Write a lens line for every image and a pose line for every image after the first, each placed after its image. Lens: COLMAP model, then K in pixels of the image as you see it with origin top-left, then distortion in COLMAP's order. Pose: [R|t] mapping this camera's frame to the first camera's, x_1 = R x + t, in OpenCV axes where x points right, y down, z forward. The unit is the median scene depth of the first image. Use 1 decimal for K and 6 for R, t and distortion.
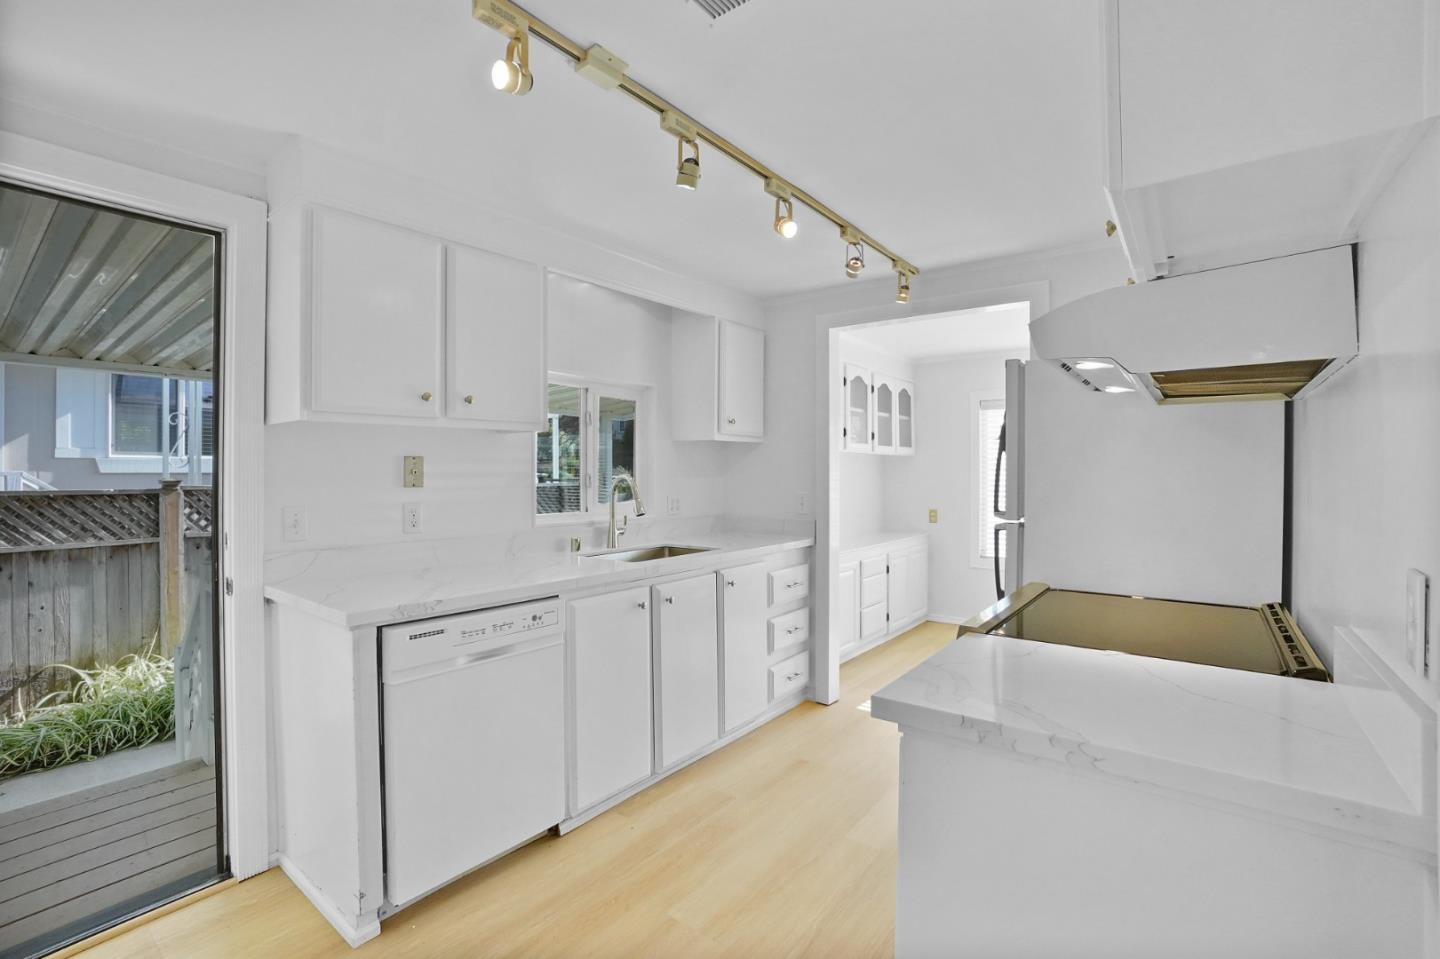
lens RADIAL K [[647.0, 0, 720.0], [0, 647.0, 479.5], [0, 0, 1]] dist [-0.011934, 0.000421]
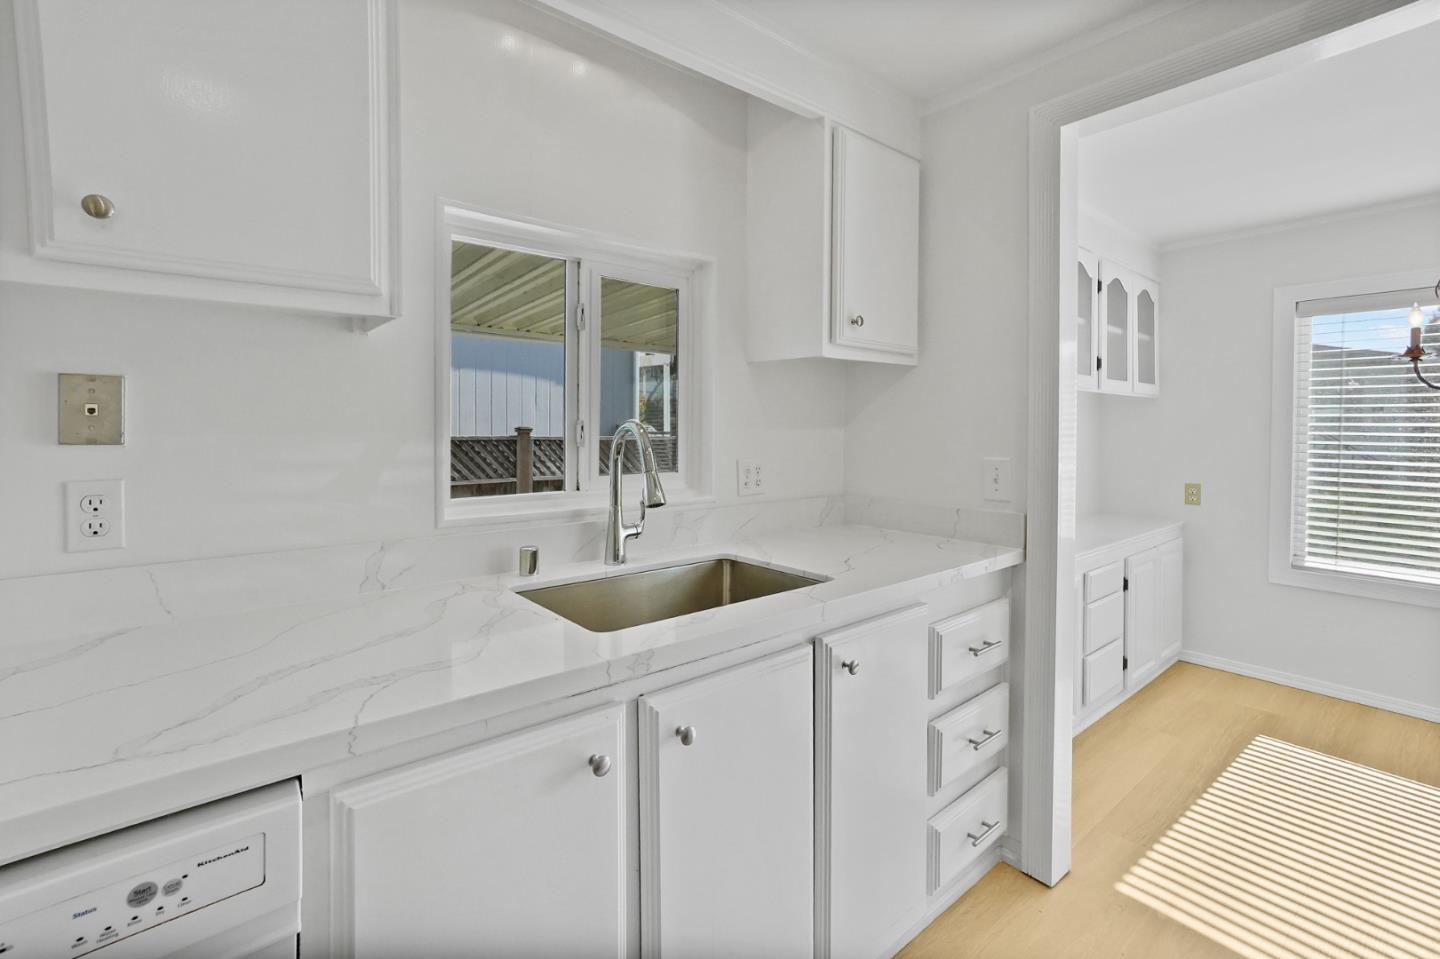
lens RADIAL K [[620.9, 0, 718.6], [0, 620.9, 430.1], [0, 0, 1]] dist [-0.003364, -0.000069]
pose [[0.976180, 0.006605, -0.216861, 0.018364], [-0.007618, 0.999964, -0.003836, 0.000846], [0.216827, 0.005397, 0.976195, 0.481767]]
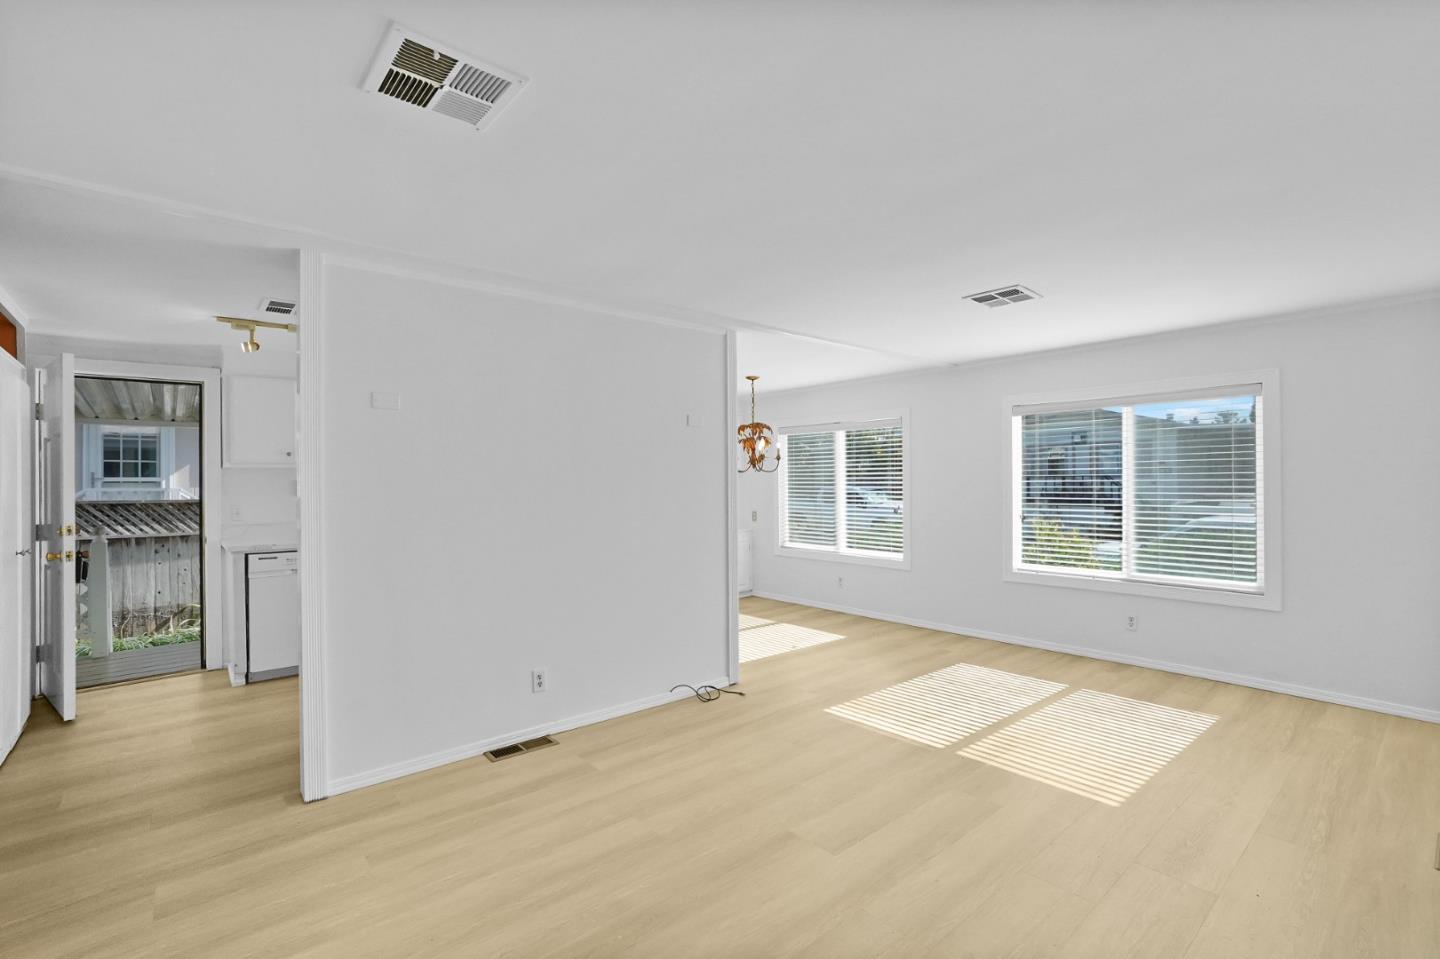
lens RADIAL K [[647.0, 0, 720.0], [0, 647.0, 479.5], [0, 0, 1]] dist [-0.011934, 0.000421]
pose [[0.981650, -0.011337, -0.190353, 0.782963], [0.008721, 0.999856, -0.014573, 0.001143], [0.190490, 0.012645, 0.981608, -0.478259]]
